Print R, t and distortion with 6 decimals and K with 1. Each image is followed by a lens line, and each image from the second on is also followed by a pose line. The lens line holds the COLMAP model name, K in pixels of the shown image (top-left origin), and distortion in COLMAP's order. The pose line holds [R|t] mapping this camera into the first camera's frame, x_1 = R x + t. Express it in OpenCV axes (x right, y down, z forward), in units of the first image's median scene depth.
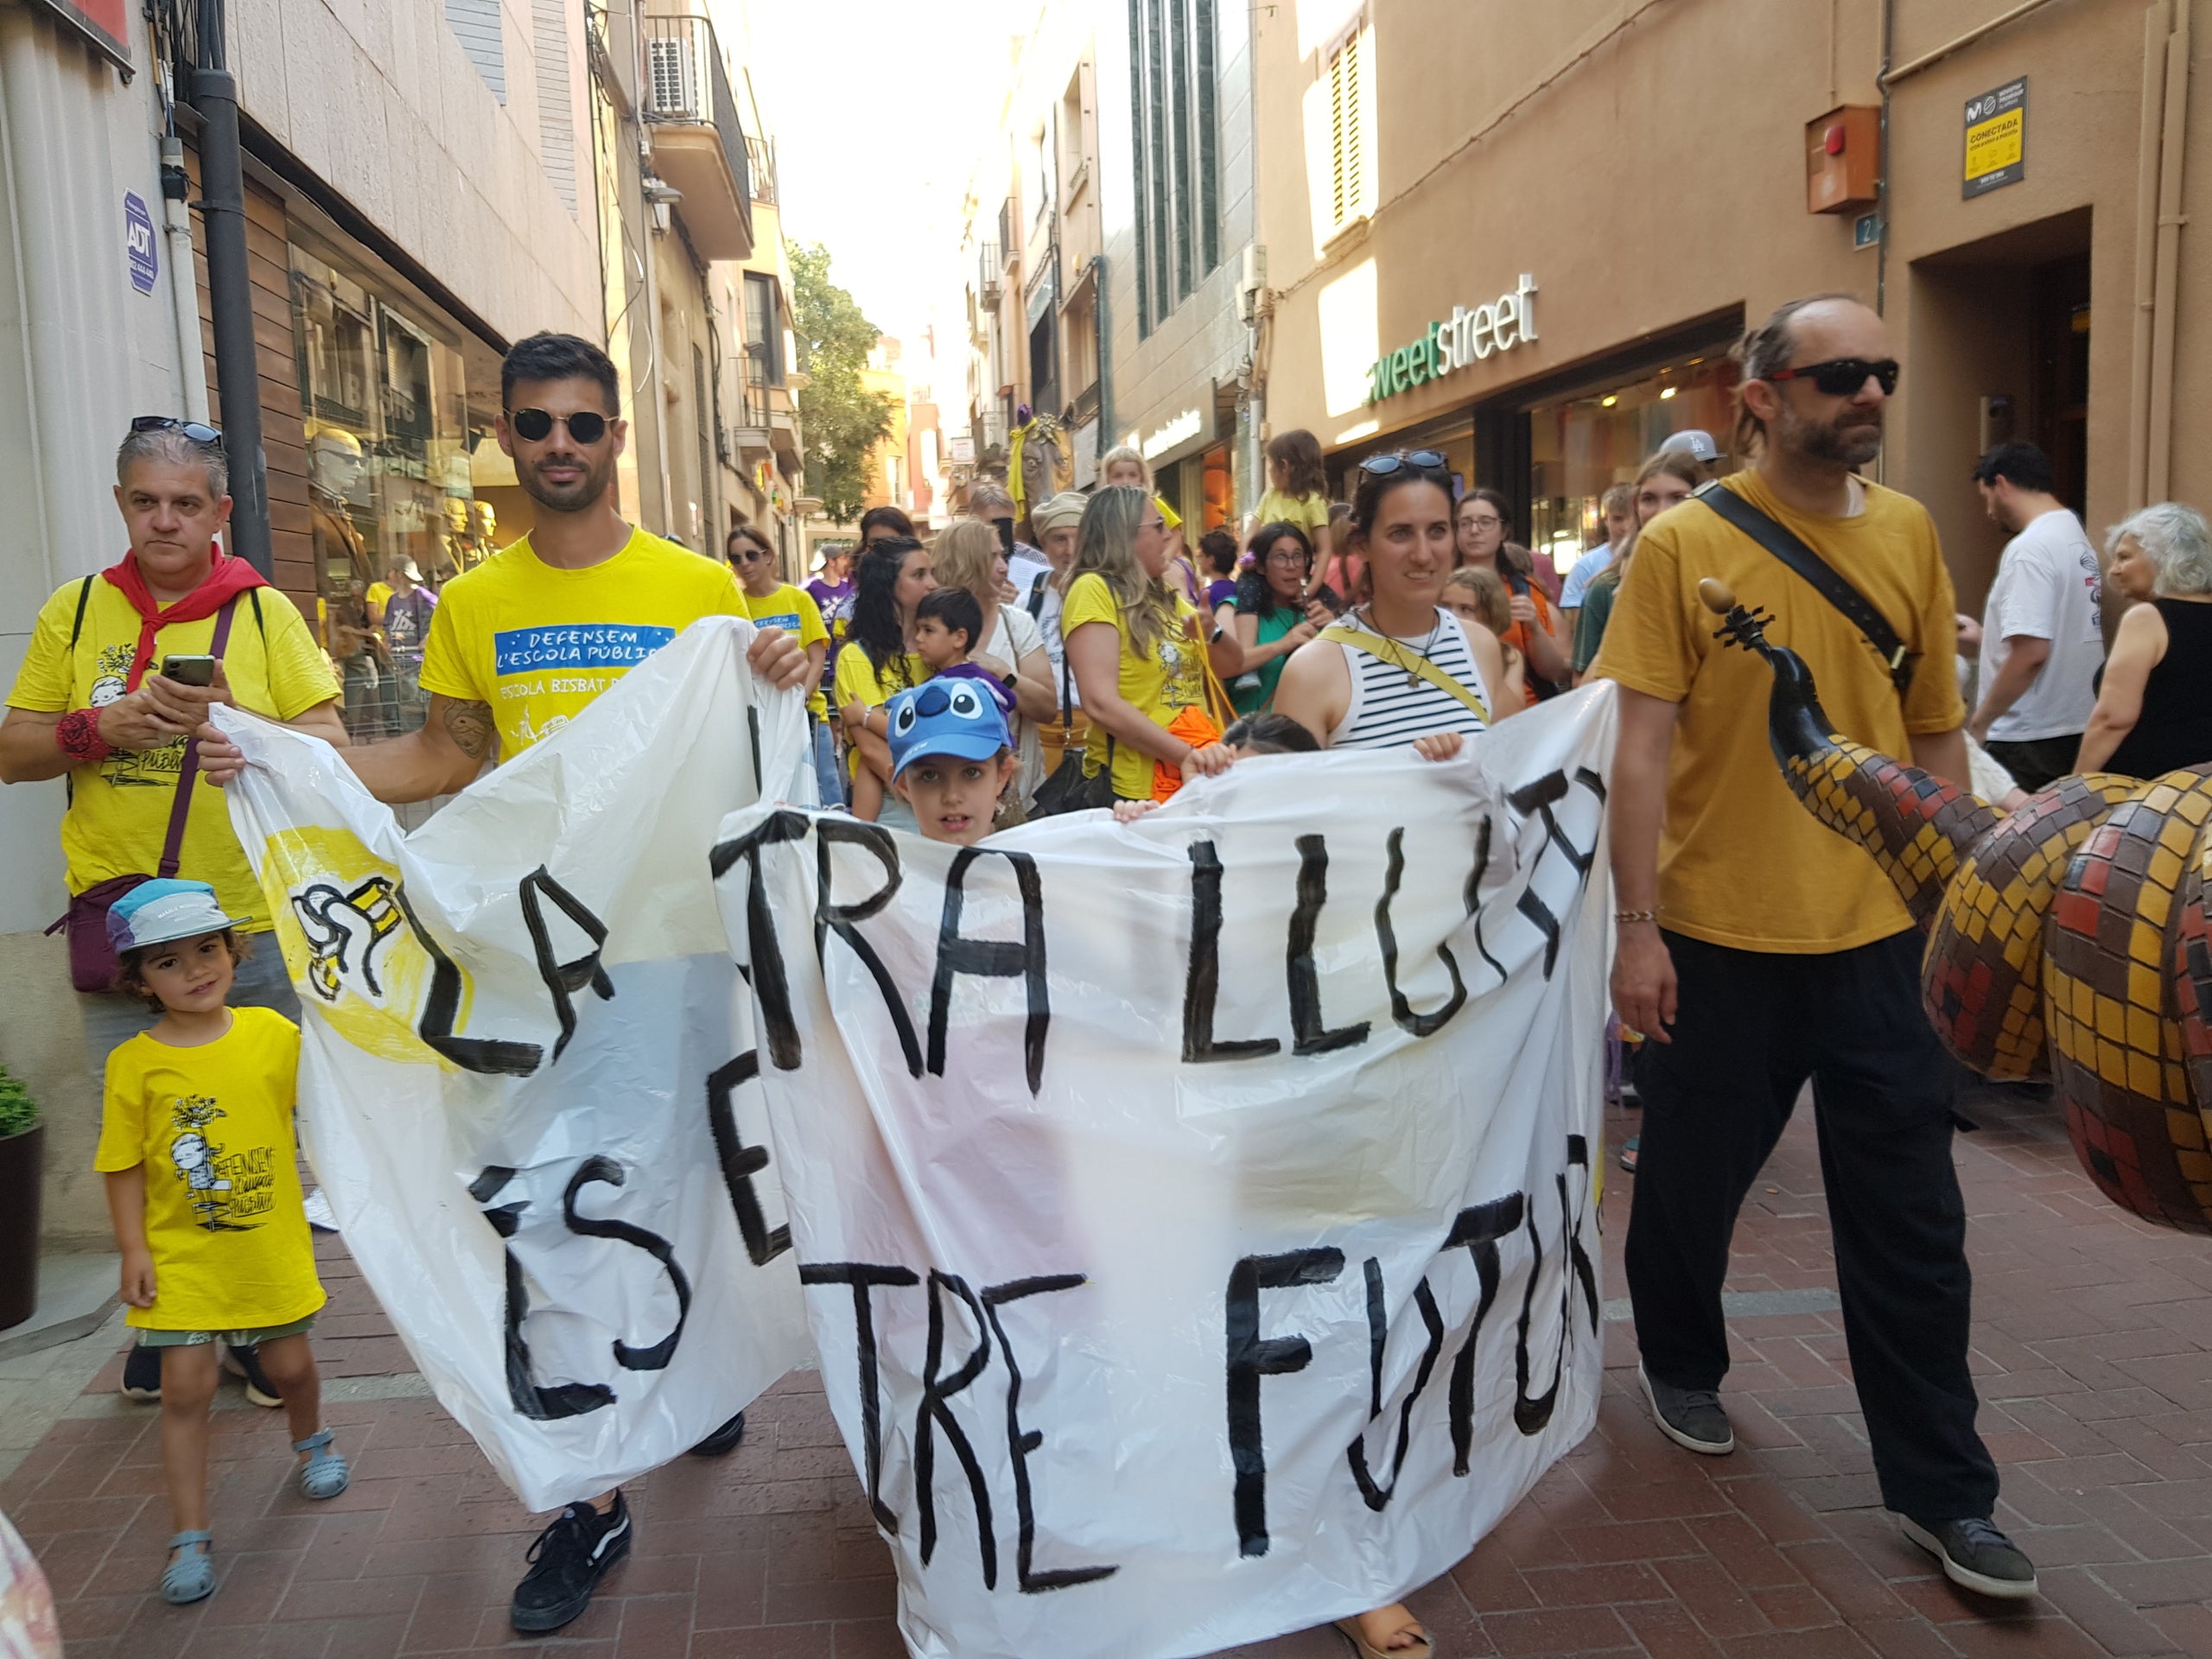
lens RADIAL K [[1735.9, 0, 1106.0], [0, 1735.9, 829.5], [0, 0, 1]] dist [0.055352, -0.120230]
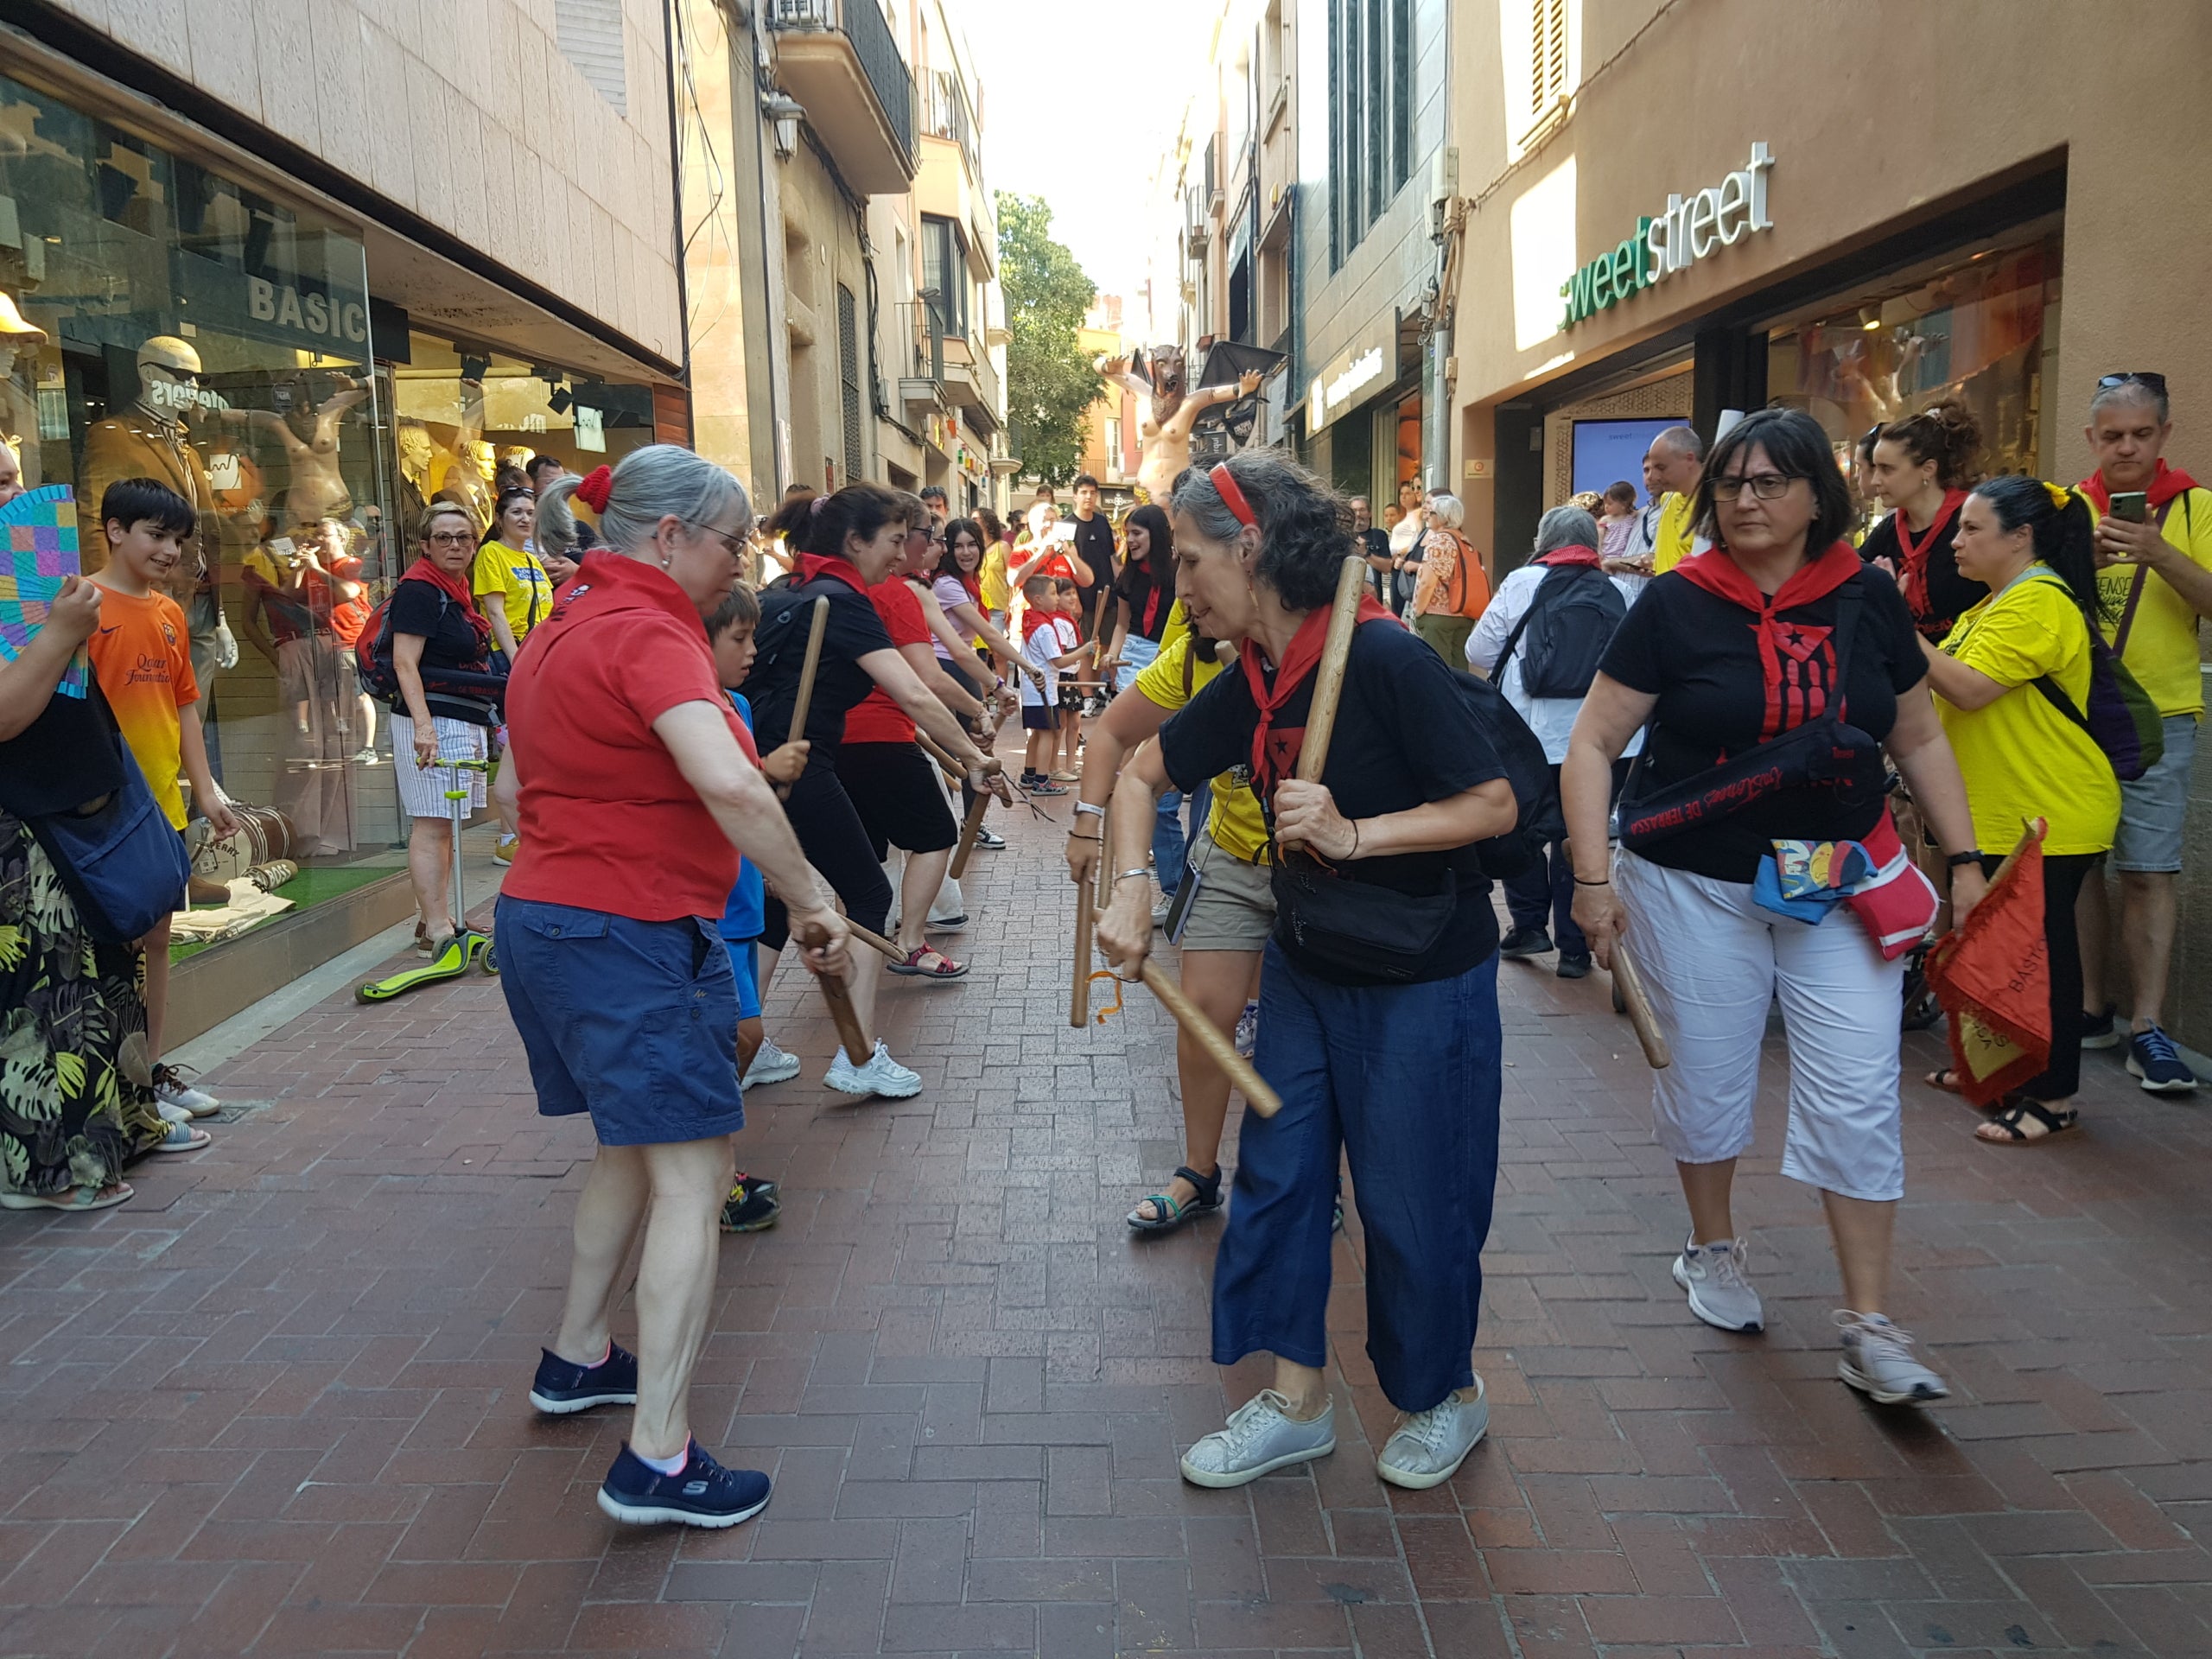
lens RADIAL K [[1727.7, 0, 1104.3], [0, 1727.7, 875.2], [0, 0, 1]] dist [-0.002342, -0.090466]
pose [[0.990547, 0.035865, -0.132400, 0.035505], [-0.029985, 0.998485, 0.046145, -0.013218], [0.133854, -0.041739, 0.990122, 0.110204]]
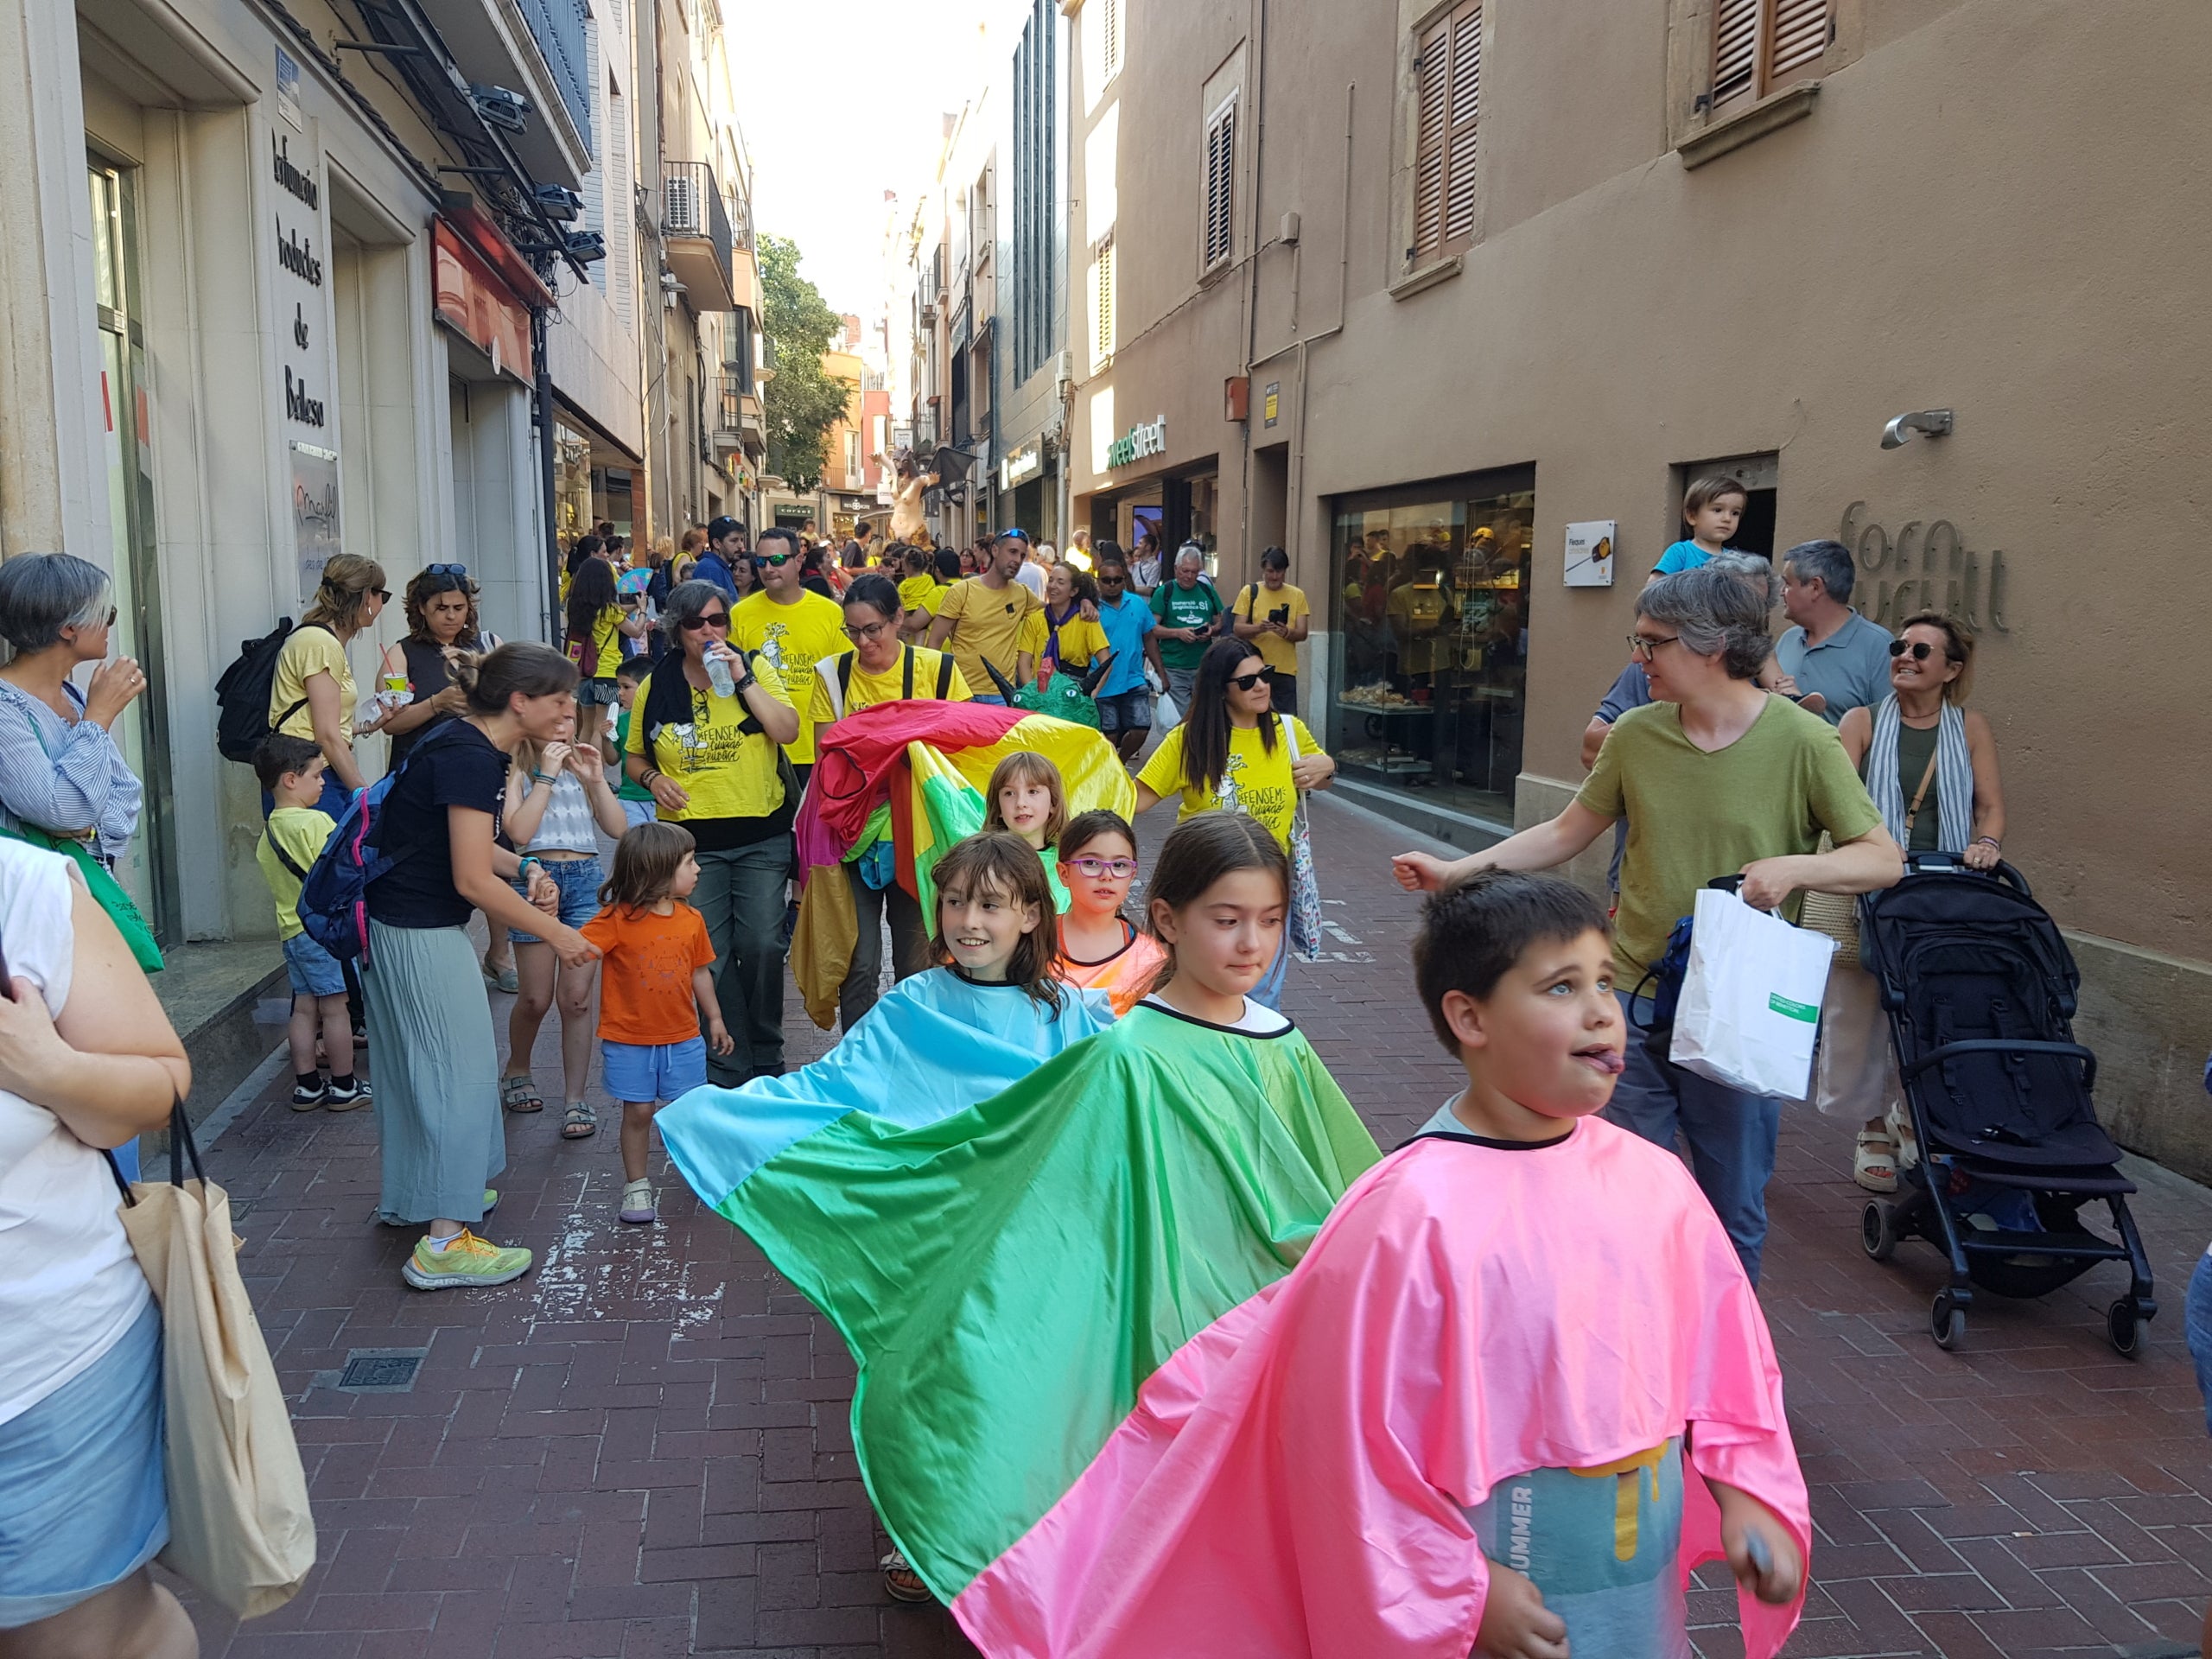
lens RADIAL K [[1781.8, 0, 1106.0], [0, 1781.8, 829.5], [0, 0, 1]] dist [0.145800, -0.097267]
pose [[0.998827, 0.043306, 0.021651, 0.083480], [-0.043553, 0.998990, 0.011073, 0.052811], [-0.021149, -0.012003, 0.999704, -0.467910]]
